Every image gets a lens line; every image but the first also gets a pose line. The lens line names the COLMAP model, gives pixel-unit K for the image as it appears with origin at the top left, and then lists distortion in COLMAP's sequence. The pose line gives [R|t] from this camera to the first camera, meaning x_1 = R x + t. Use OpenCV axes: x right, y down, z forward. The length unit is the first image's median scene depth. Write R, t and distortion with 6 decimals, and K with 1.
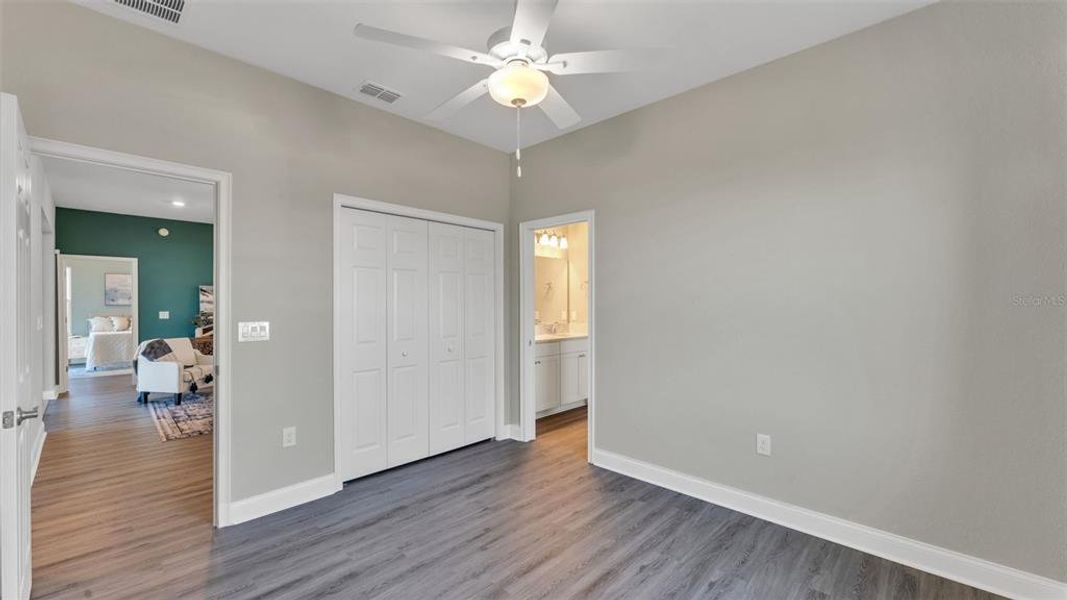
lens RADIAL K [[422.2, 0, 535.0], [0, 422.2, 302.4], [0, 0, 1]] dist [-0.002167, 0.000061]
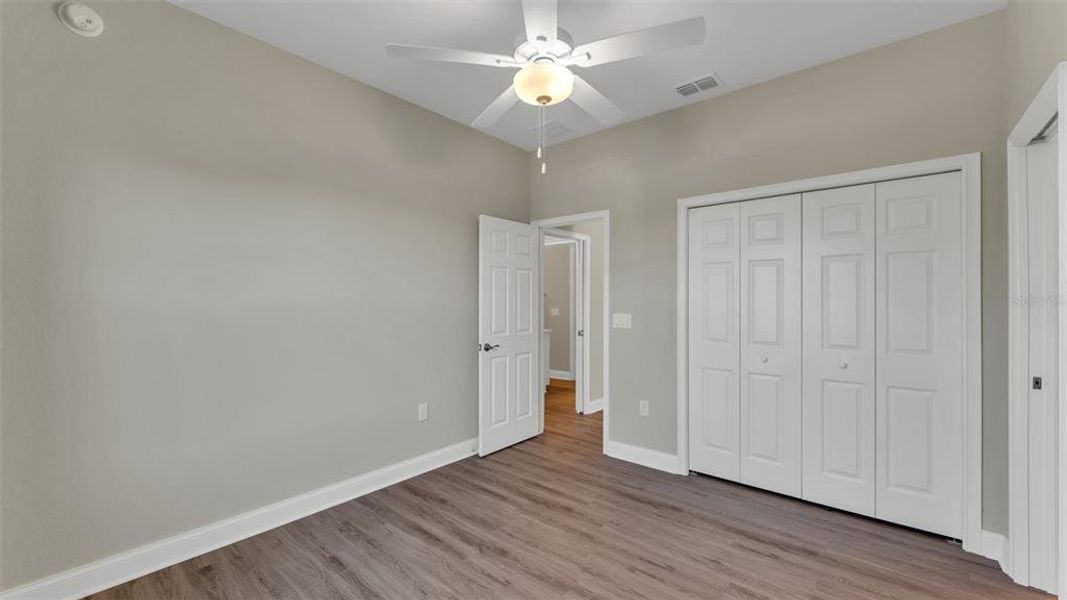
lens RADIAL K [[422.2, 0, 525.2], [0, 422.2, 305.5], [0, 0, 1]] dist [-0.002167, 0.000061]
pose [[0.056331, 0.018220, -0.998246, 0.702699], [0.006015, 0.999809, 0.018587, -0.007671], [0.998394, -0.007051, 0.056211, 0.658755]]
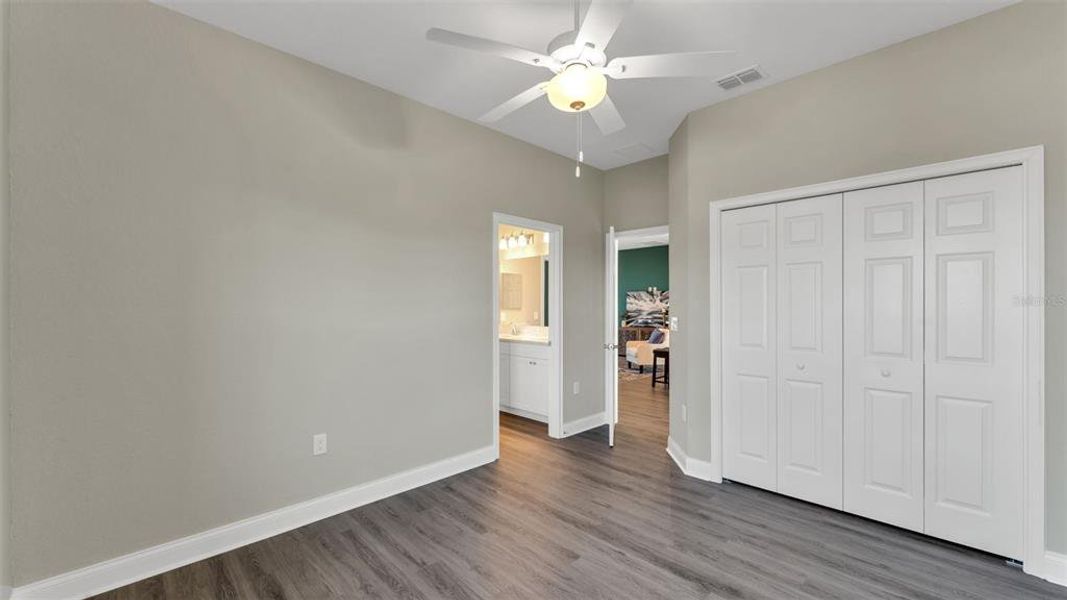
lens RADIAL K [[422.2, 0, 527.3], [0, 422.2, 308.5], [0, 0, 1]] dist [-0.002167, 0.000061]
pose [[-0.024807, 0.015469, -0.999573, 0.719104], [0.006374, 0.999862, 0.015315, -0.007700], [0.999672, -0.005991, -0.024902, 0.675646]]
